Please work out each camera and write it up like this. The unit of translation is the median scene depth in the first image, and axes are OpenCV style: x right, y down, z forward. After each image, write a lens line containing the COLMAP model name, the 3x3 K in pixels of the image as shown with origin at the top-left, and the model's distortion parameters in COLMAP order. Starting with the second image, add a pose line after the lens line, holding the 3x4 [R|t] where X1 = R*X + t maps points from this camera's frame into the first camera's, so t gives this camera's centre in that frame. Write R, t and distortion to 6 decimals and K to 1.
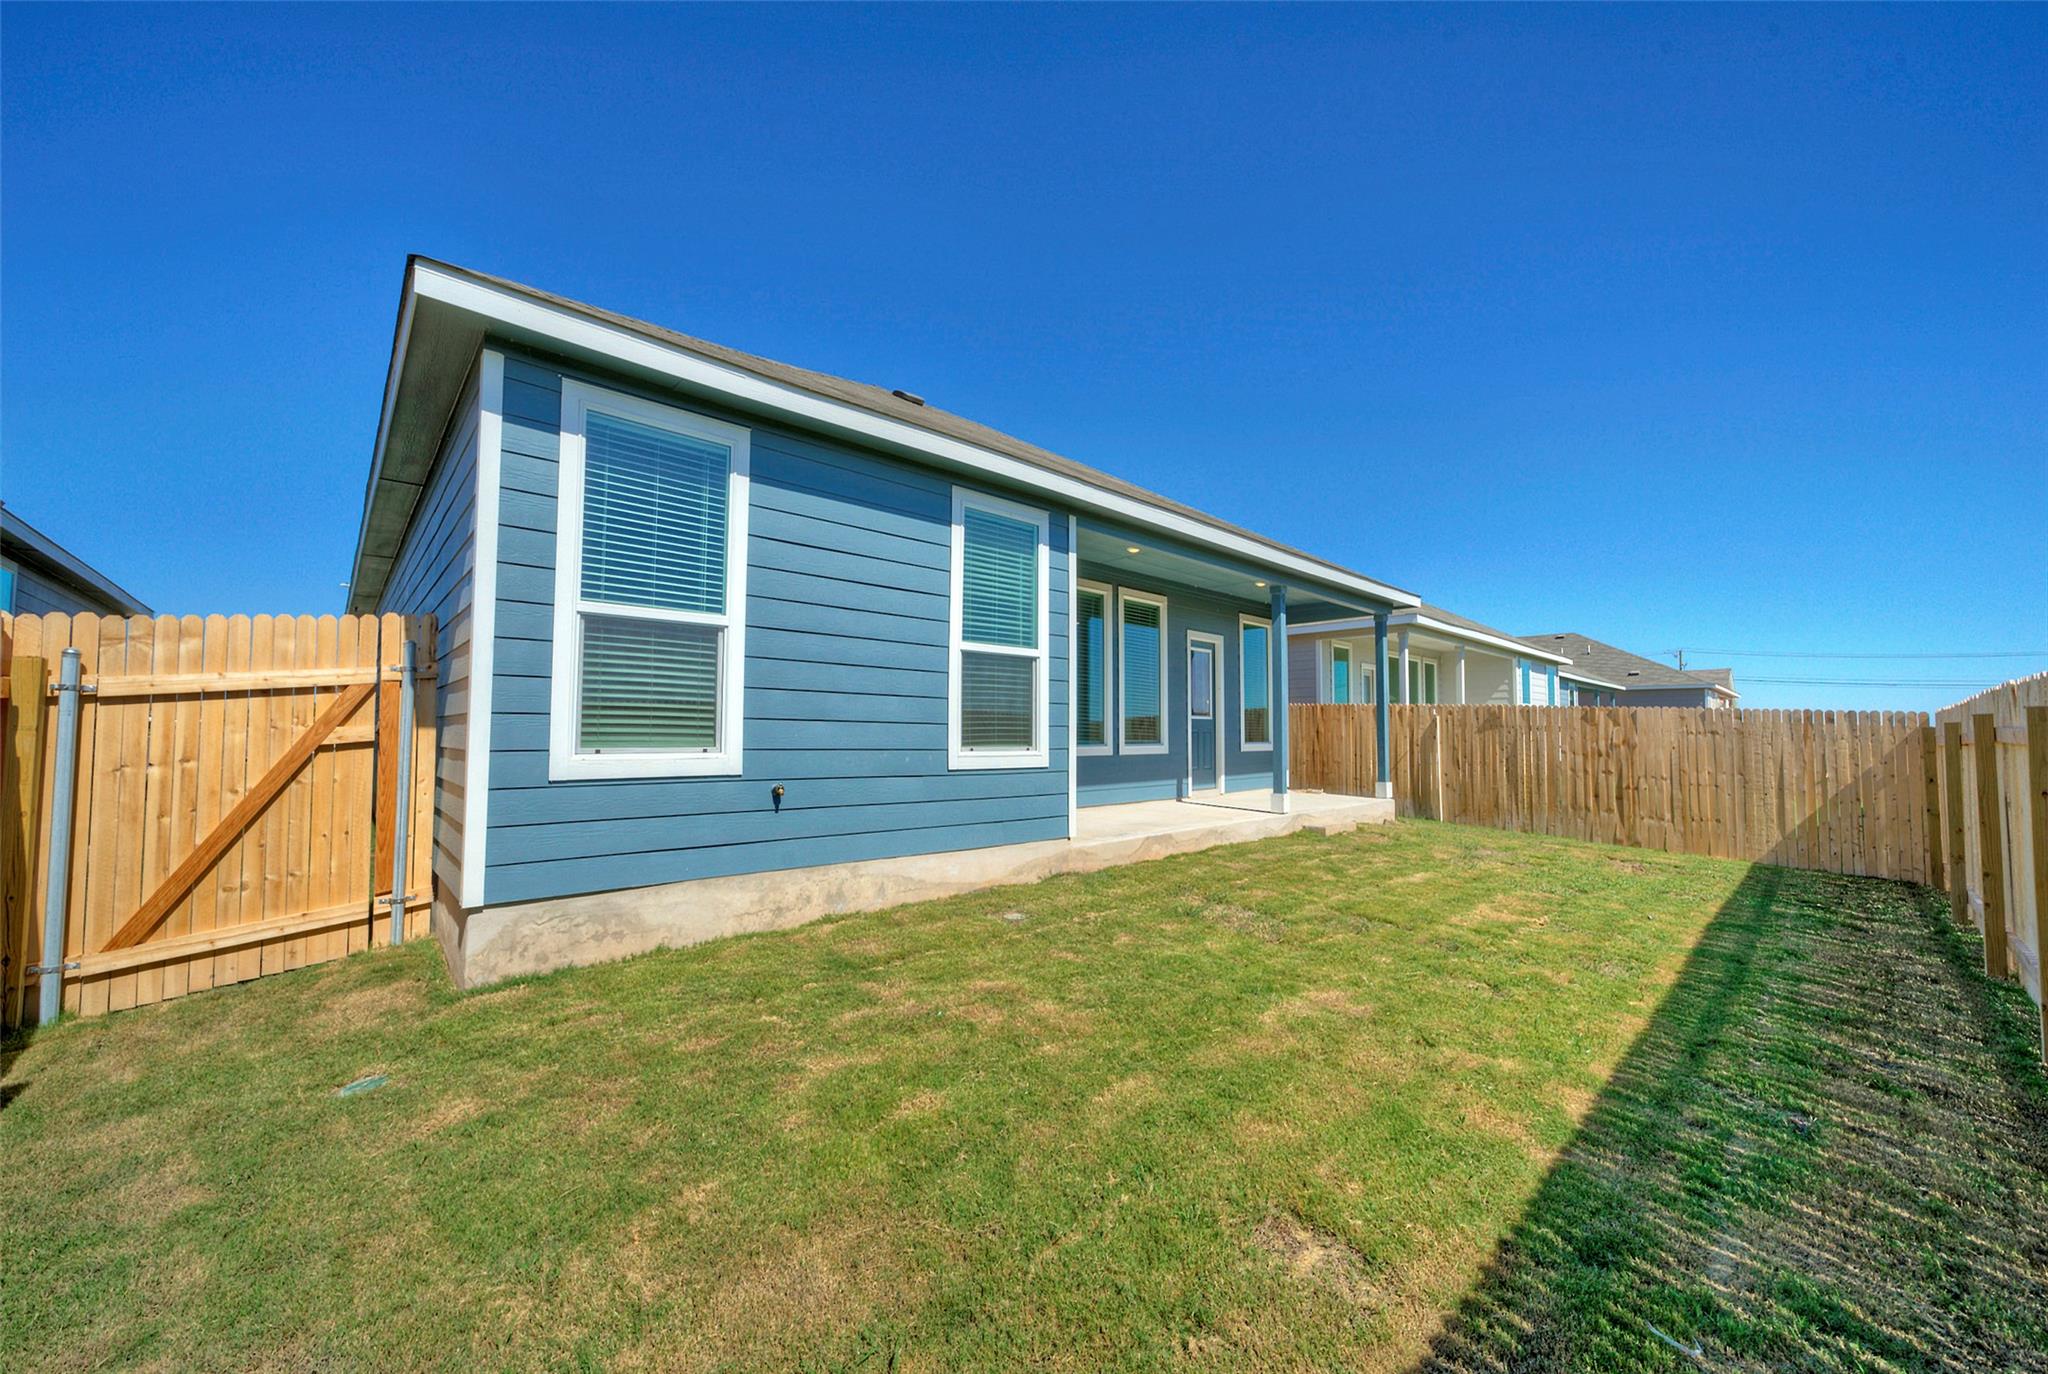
lens RADIAL K [[752.6, 0, 1020.1], [0, 752.6, 690.3], [0, 0, 1]] dist [-0.006936, 0.004133]
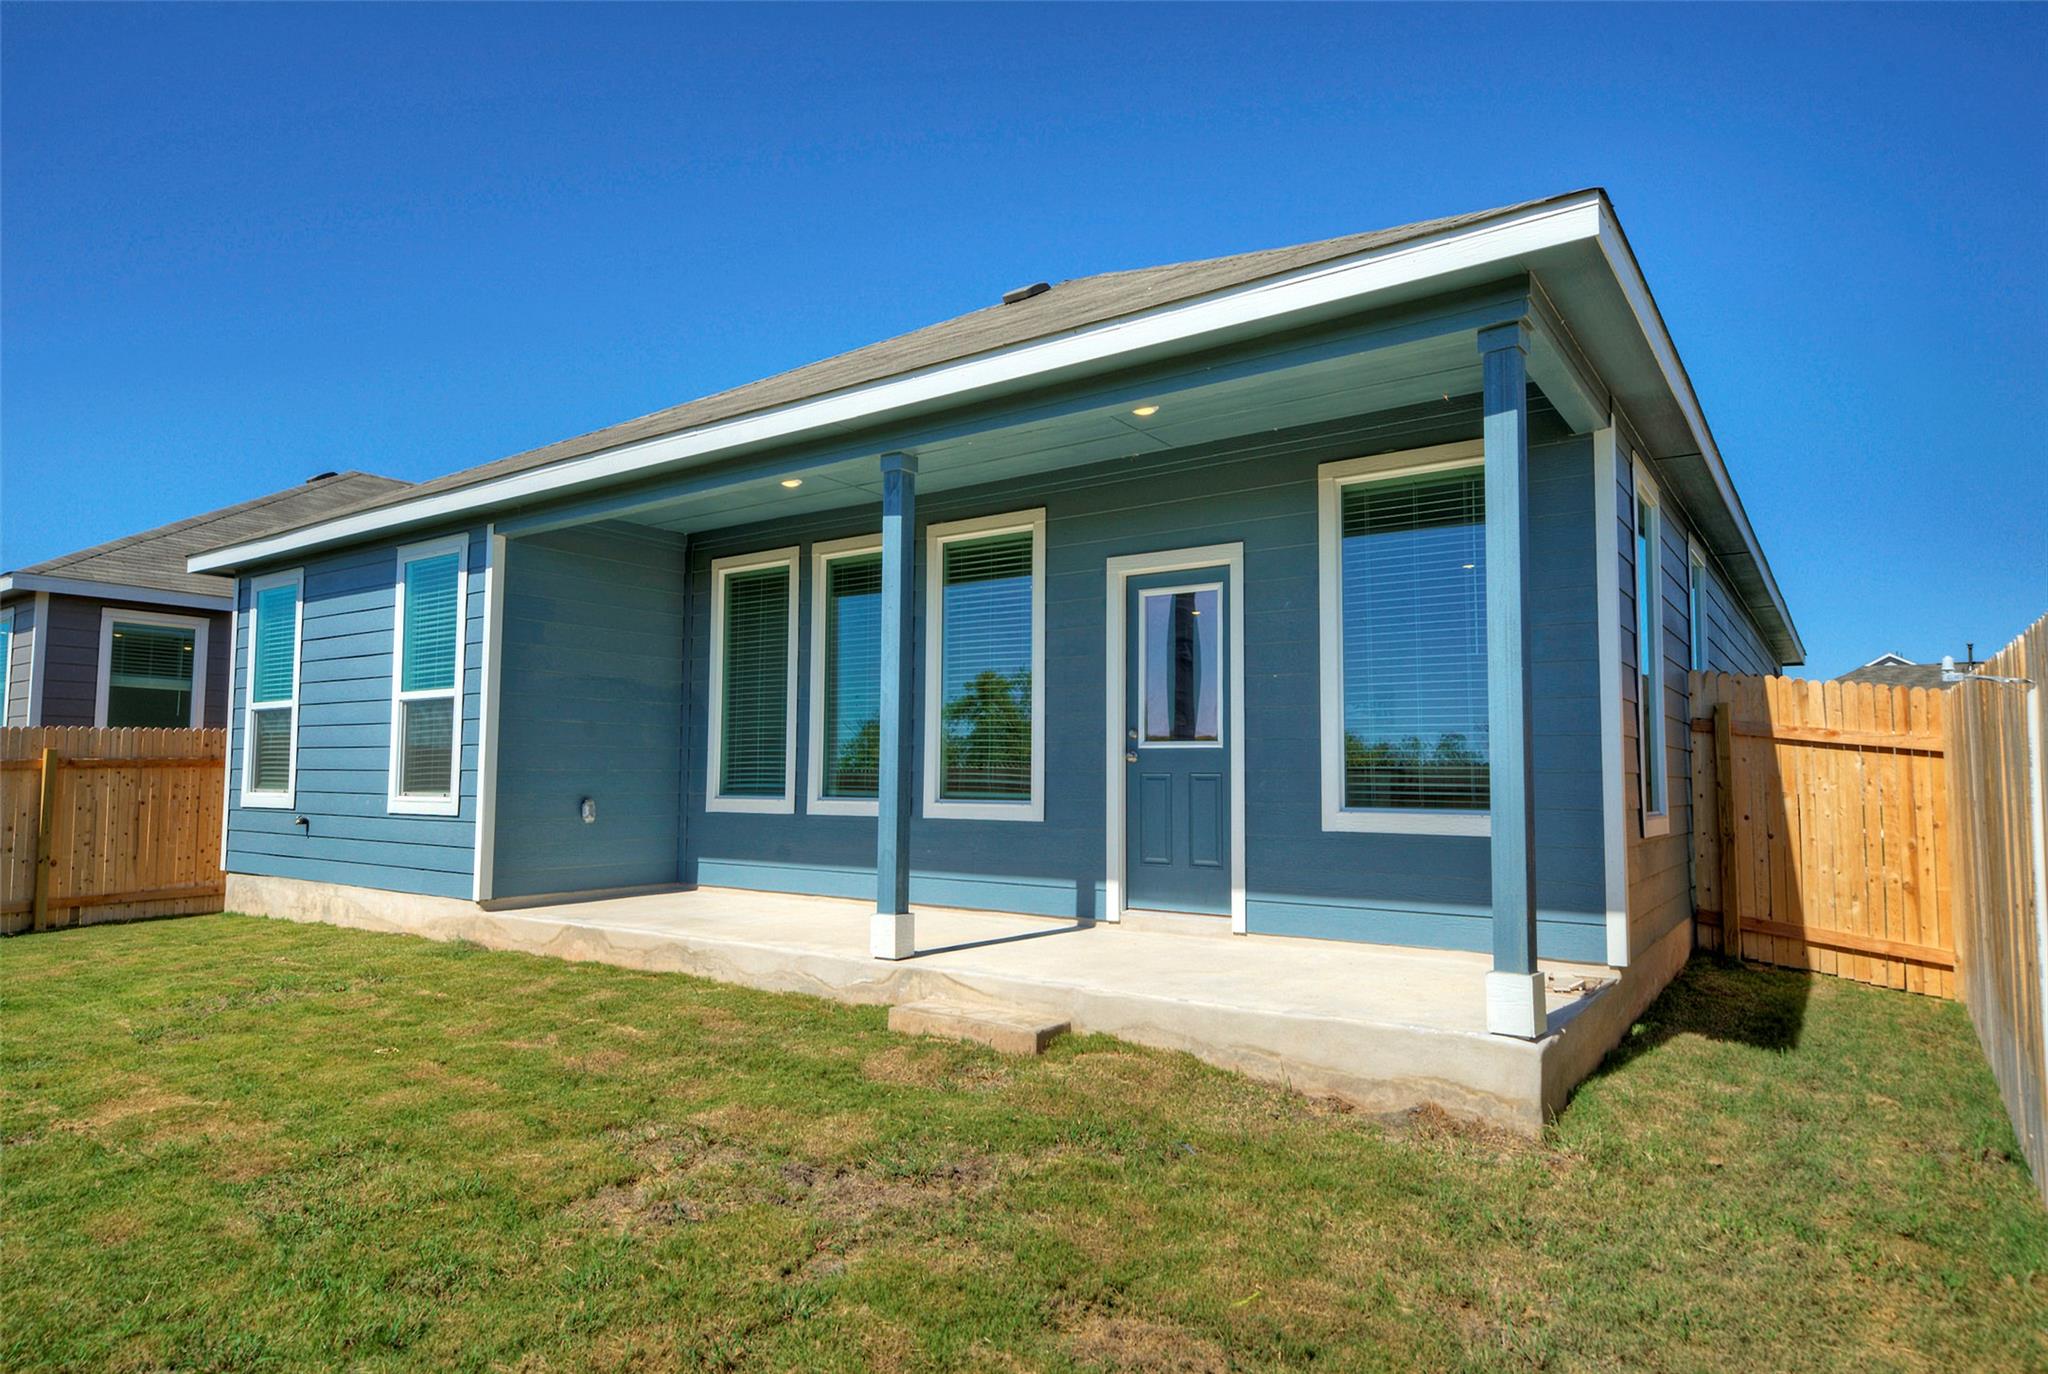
lens RADIAL K [[1170.0, 0, 1025.3], [0, 1170.0, 693.3], [0, 0, 1]] dist [0.060456, 0.002487]
pose [[0.201138, -0.071381, -0.976959, 1.790088], [0.050296, 0.996778, -0.062475, 0.087482], [0.978271, -0.036571, 0.204080, 1.573957]]
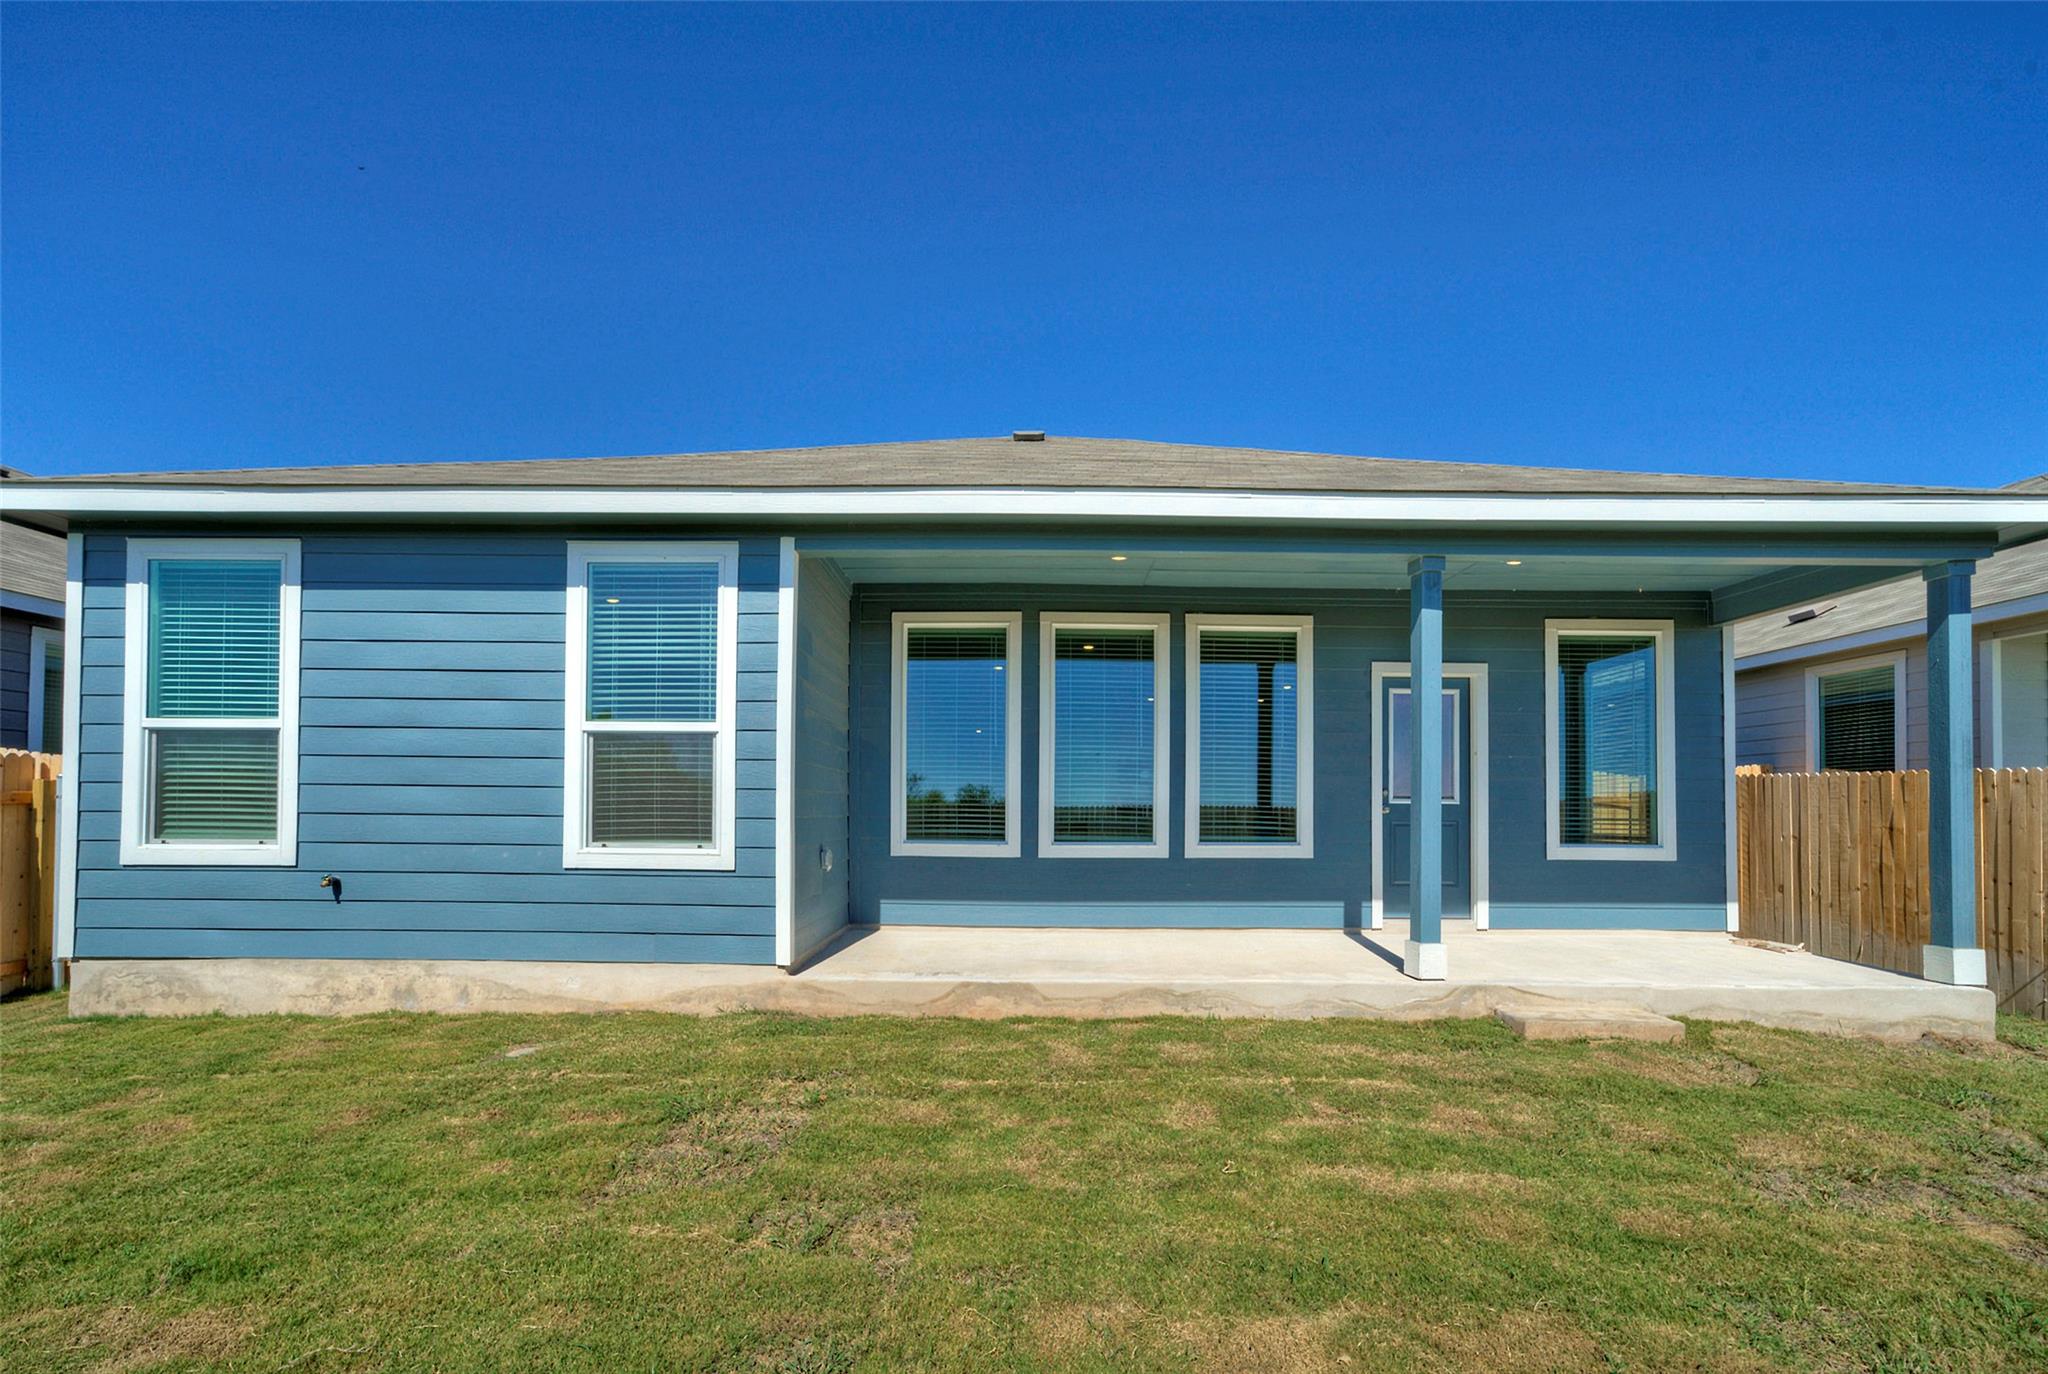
lens RADIAL K [[744.7, 0, 1031.2], [0, 744.7, 796.7], [0, 0, 1]] dist [0.014078, 0.000578]
pose [[0.730976, -0.017061, -0.682189, 0.901418], [0.034479, 0.999334, 0.011952, 0.029529], [0.681531, -0.032258, 0.731078, 0.739290]]
